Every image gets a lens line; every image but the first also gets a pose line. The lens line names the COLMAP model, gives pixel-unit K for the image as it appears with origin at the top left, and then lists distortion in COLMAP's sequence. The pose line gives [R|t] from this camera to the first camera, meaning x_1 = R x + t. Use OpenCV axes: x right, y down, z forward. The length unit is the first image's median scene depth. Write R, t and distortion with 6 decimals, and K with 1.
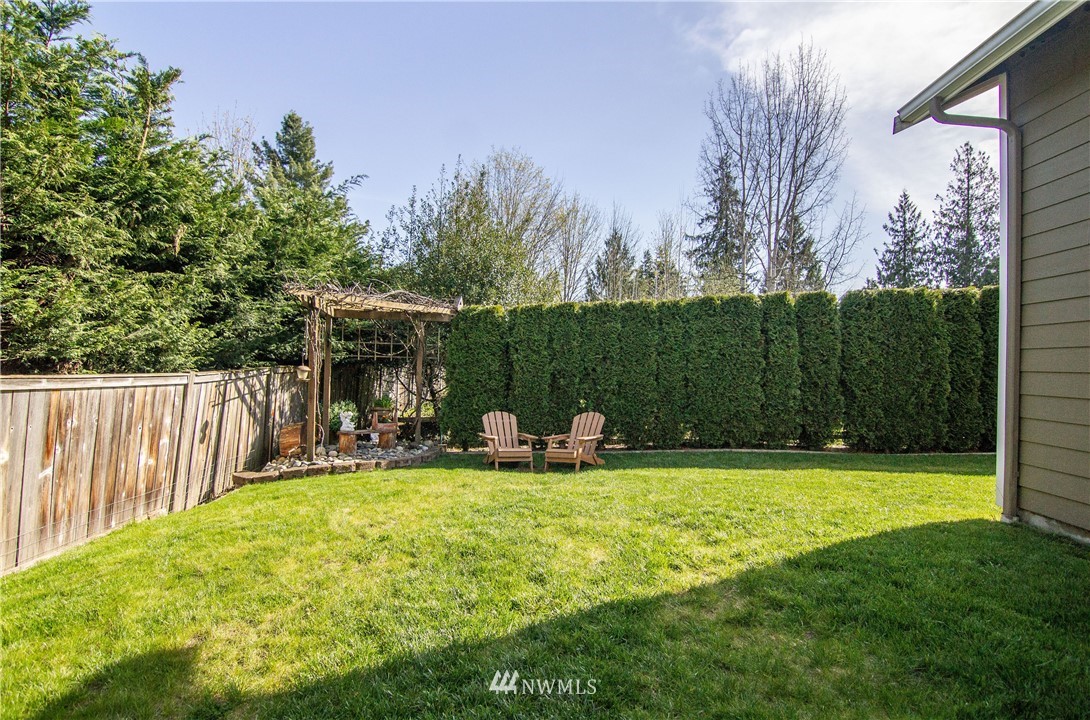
lens RADIAL K [[553.1, 0, 543.4], [0, 553.1, 362.1], [0, 0, 1]] dist [-0.014991, -0.001844]
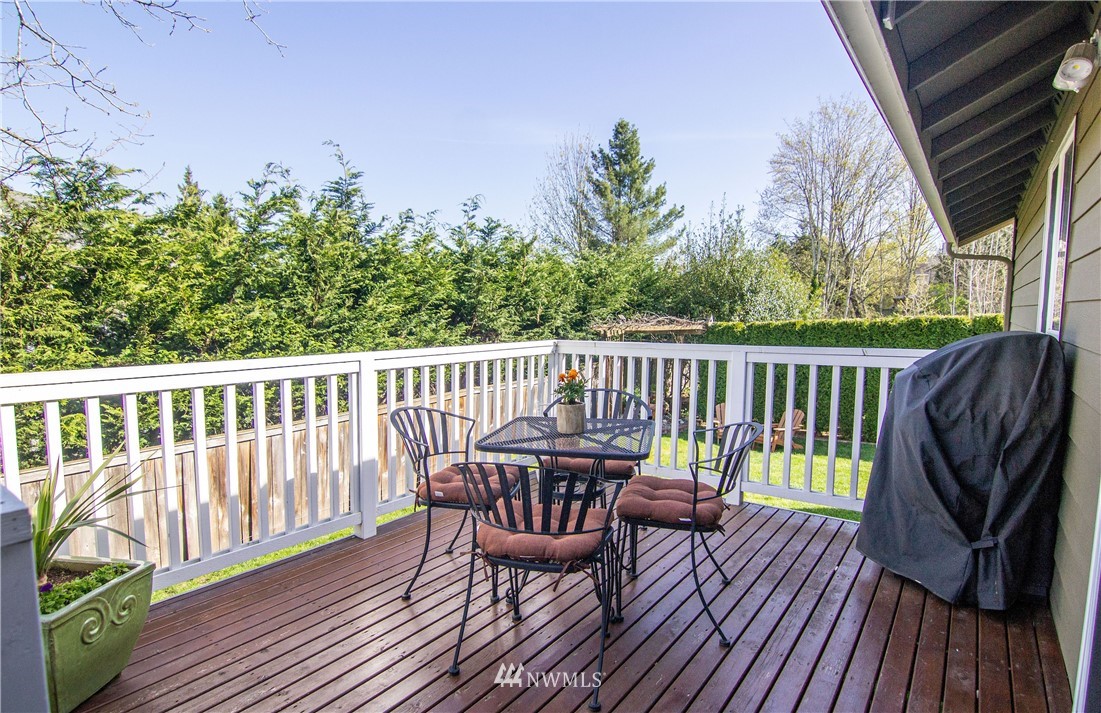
lens RADIAL K [[568.6, 0, 552.5], [0, 568.6, 352.9], [0, 0, 1]] dist [-0.023593, 0.000244]
pose [[0.840581, 0.035356, -0.540530, 0.098407], [0.006363, 0.997154, 0.075117, -0.046352], [0.541648, -0.066581, 0.837964, -0.140653]]
